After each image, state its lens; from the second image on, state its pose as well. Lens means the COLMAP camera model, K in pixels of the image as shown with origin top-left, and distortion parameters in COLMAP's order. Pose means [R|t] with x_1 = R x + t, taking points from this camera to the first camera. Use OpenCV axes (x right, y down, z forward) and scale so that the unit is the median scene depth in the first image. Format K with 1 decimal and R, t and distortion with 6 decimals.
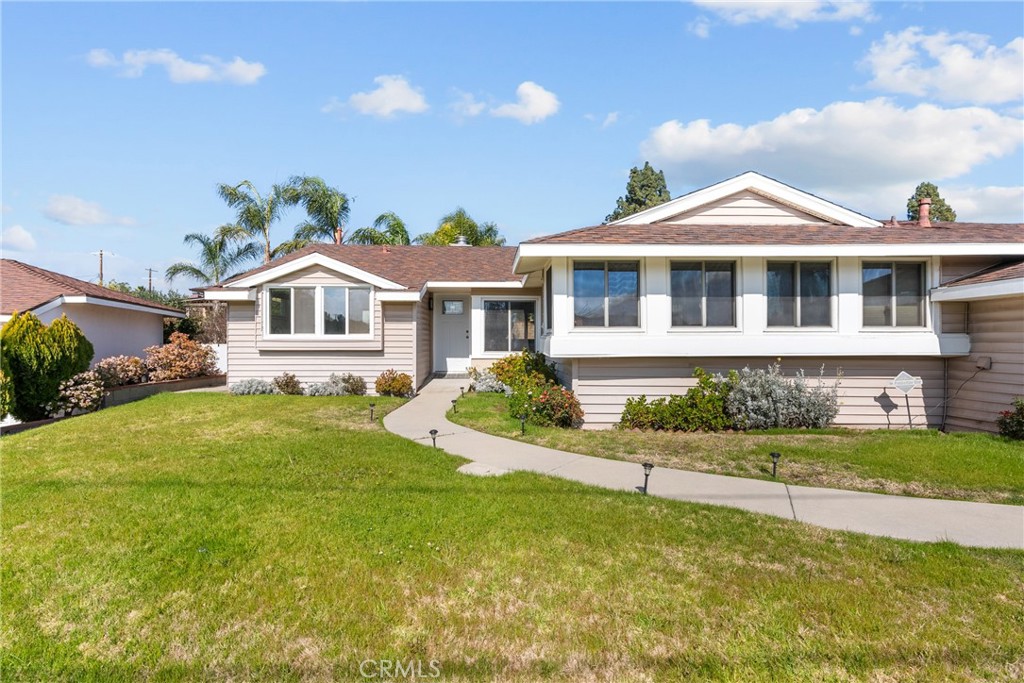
lens RADIAL K [[465.8, 0, 504.6], [0, 465.8, 348.4], [0, 0, 1]] dist [-0.011463, 0.005403]
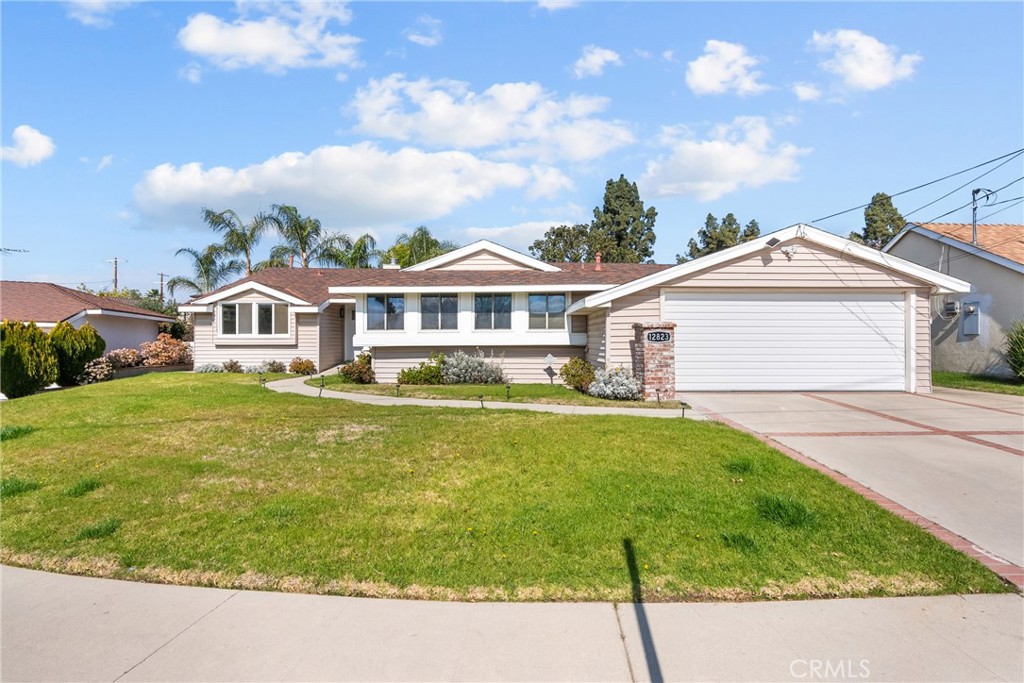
lens RADIAL K [[465.8, 0, 516.0], [0, 465.8, 339.6], [0, 0, 1]] dist [-0.011463, 0.005403]
pose [[0.999998, -0.001943, -0.000283, 0.458640], [0.001937, 0.999801, -0.019862, 0.018875], [0.000321, 0.019861, 0.999803, -0.518109]]
